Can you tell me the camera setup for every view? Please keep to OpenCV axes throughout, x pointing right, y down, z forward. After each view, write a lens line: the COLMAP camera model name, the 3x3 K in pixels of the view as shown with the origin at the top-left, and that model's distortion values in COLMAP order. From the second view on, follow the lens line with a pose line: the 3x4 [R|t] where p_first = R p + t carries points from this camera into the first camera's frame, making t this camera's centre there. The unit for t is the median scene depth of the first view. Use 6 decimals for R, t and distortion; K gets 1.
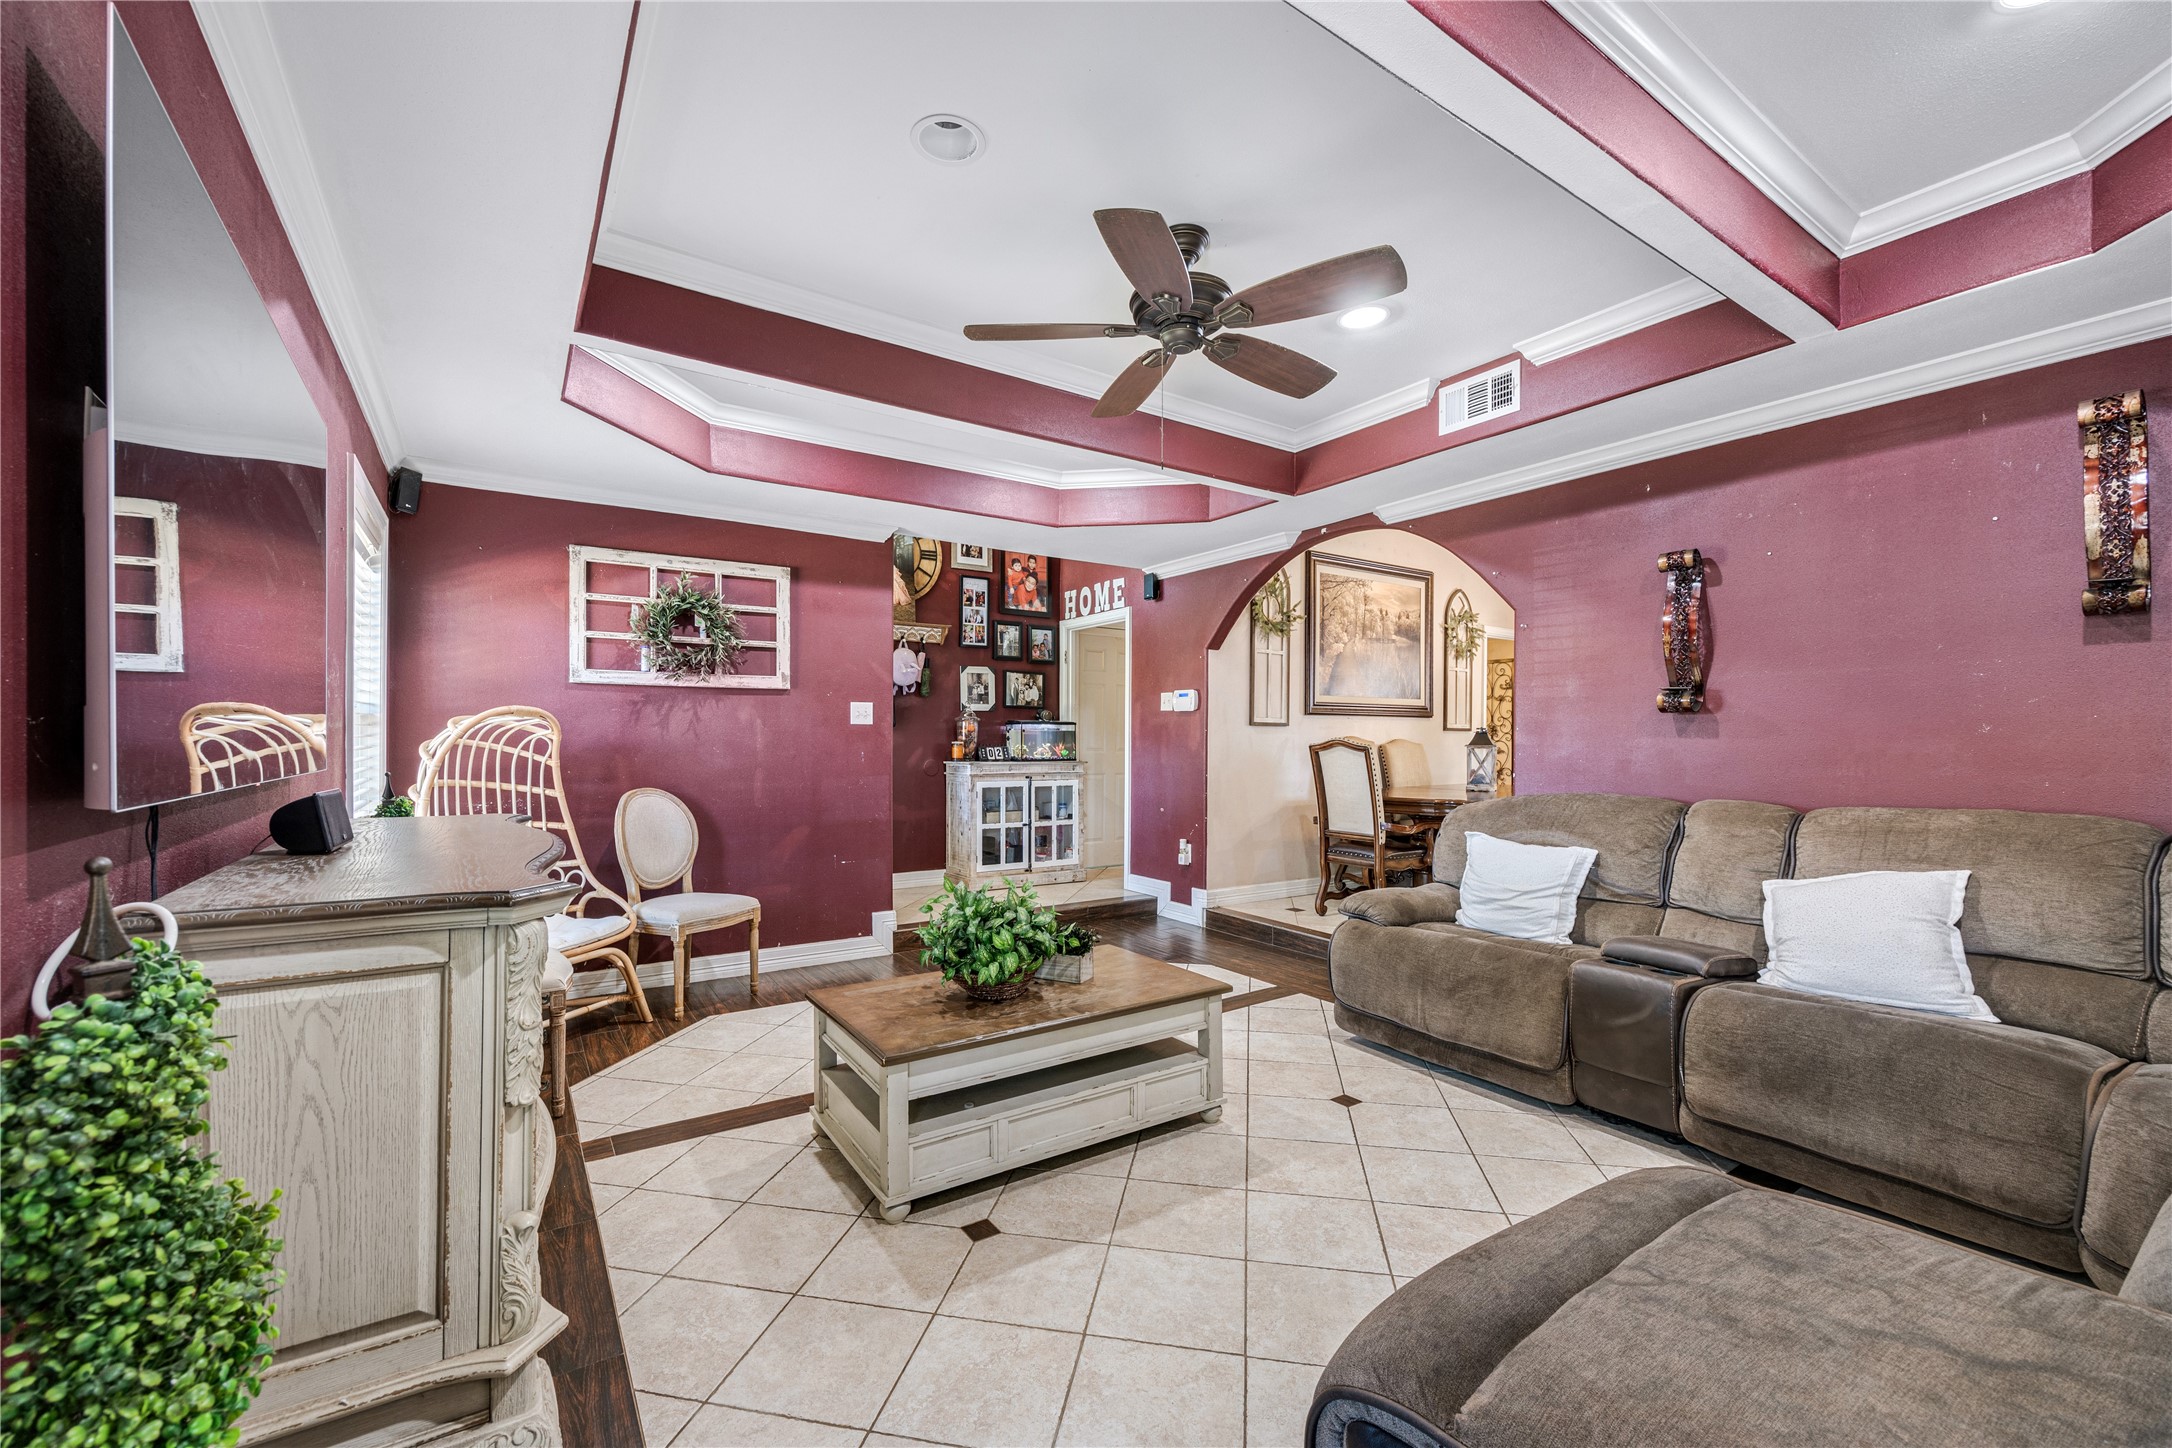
lens RADIAL K [[872.0, 0, 1084.7], [0, 872.0, 734.2], [0, 0, 1]] dist [-0.003963, 0.000182]
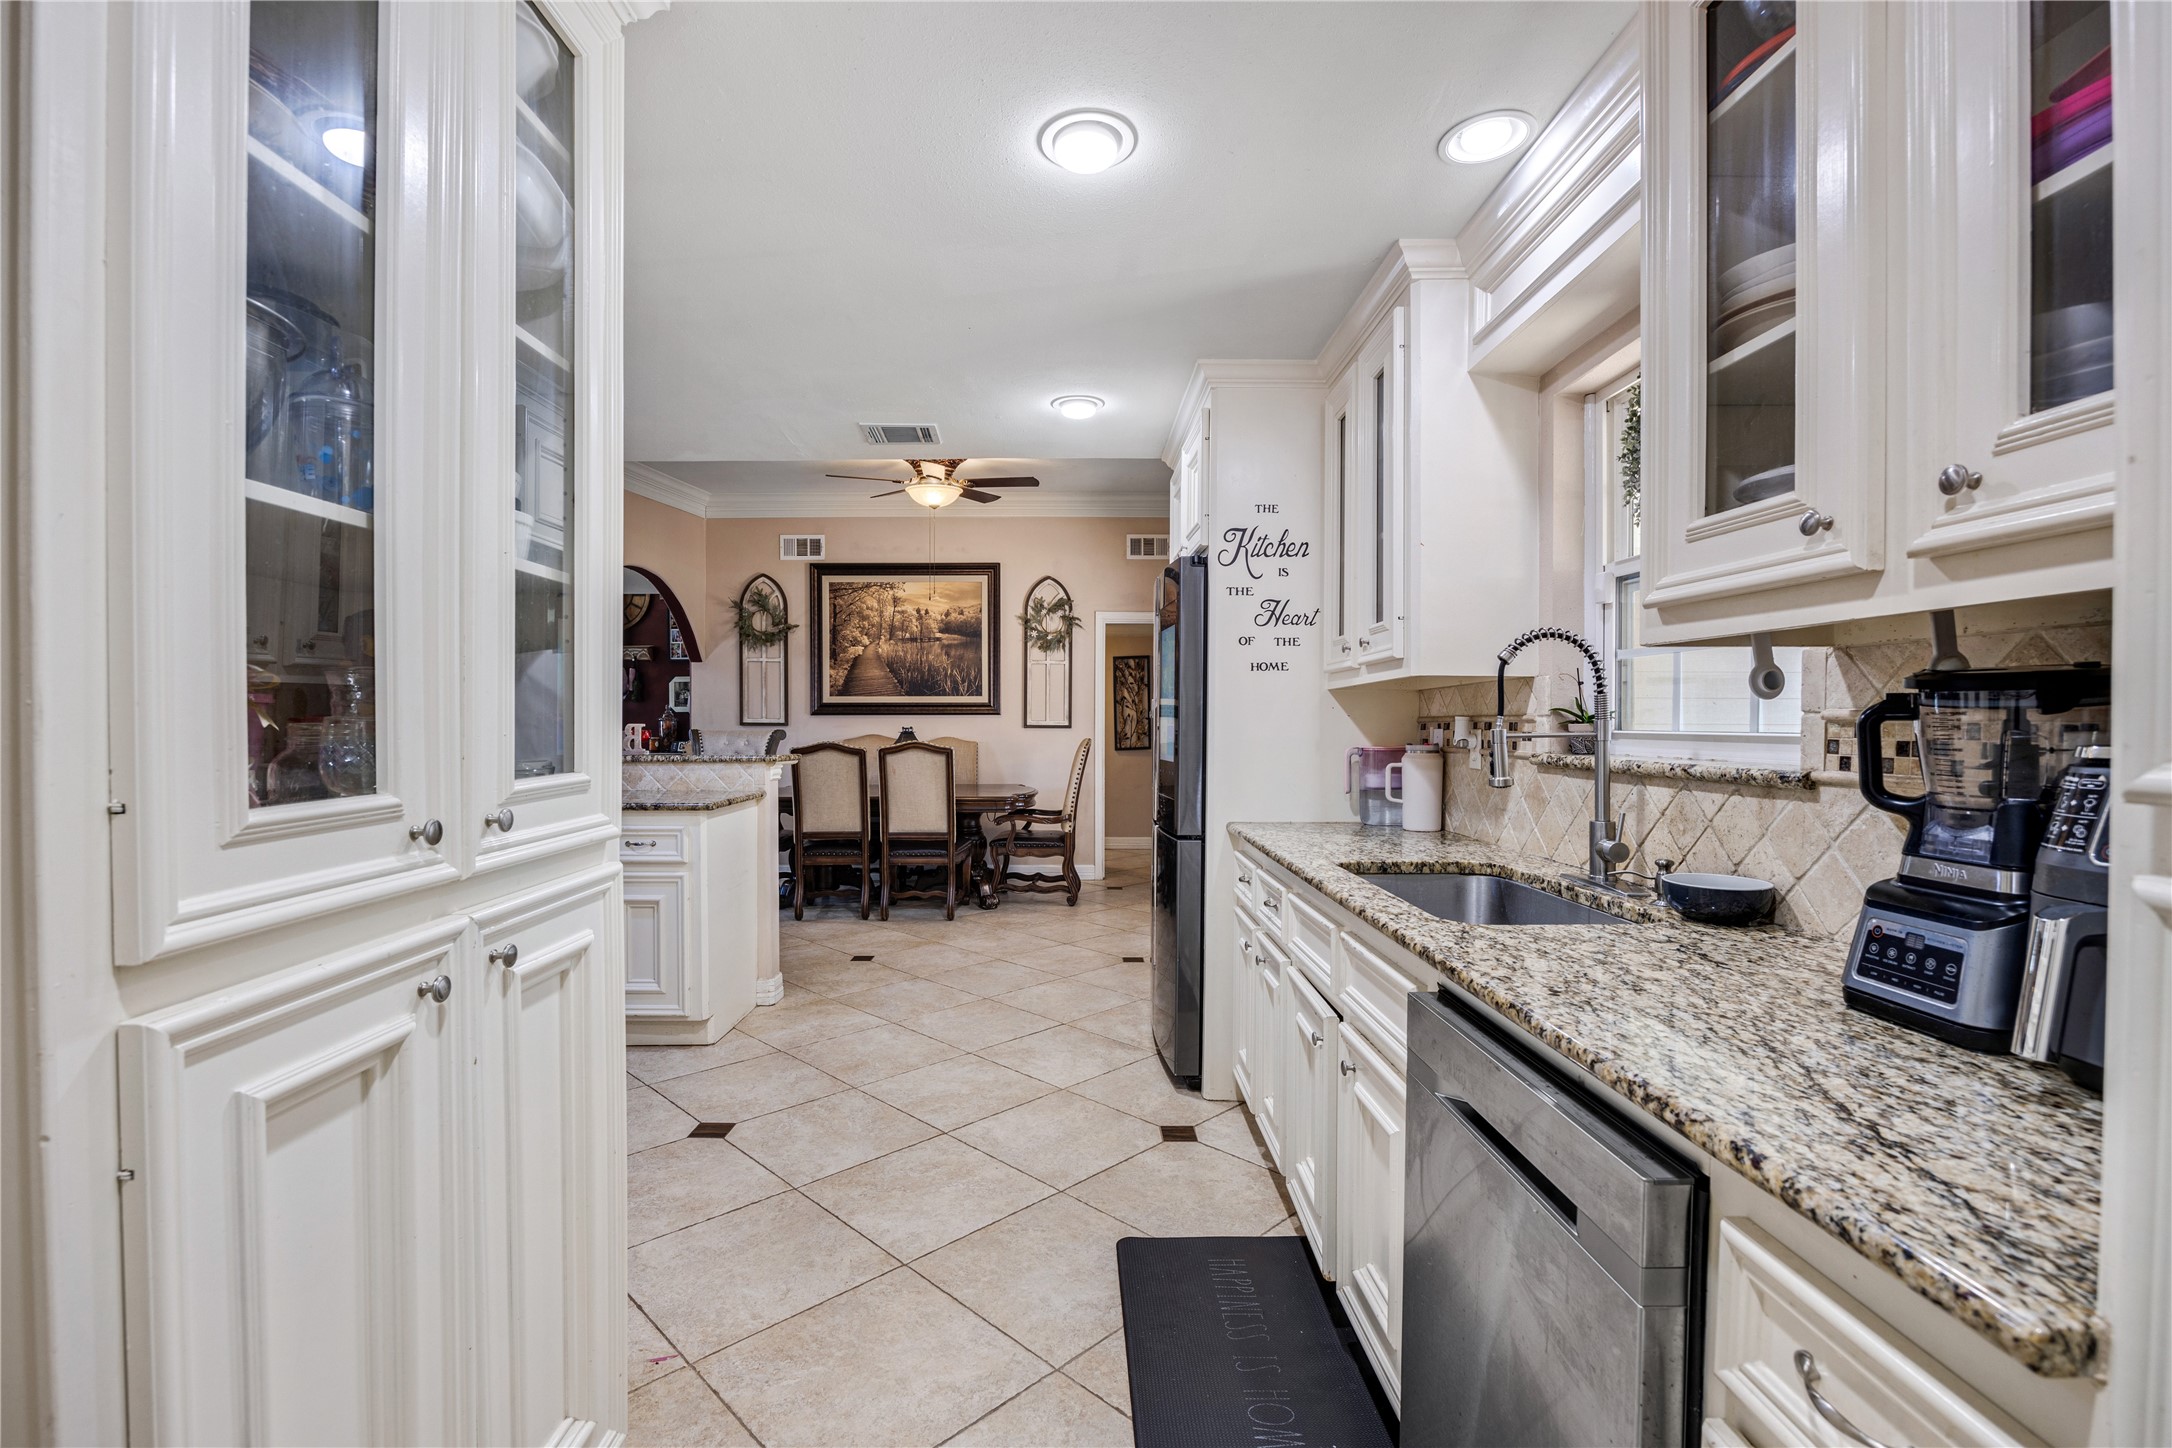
lens RADIAL K [[956.6, 0, 1074.4], [0, 956.6, 731.5], [0, 0, 1]] dist [-0.004689, -0.000142]
pose [[0.834809, 0.003425, -0.550529, 1.129255], [0.003803, 0.999921, 0.011987, -0.014301], [0.550526, -0.012101, 0.834730, 0.176185]]
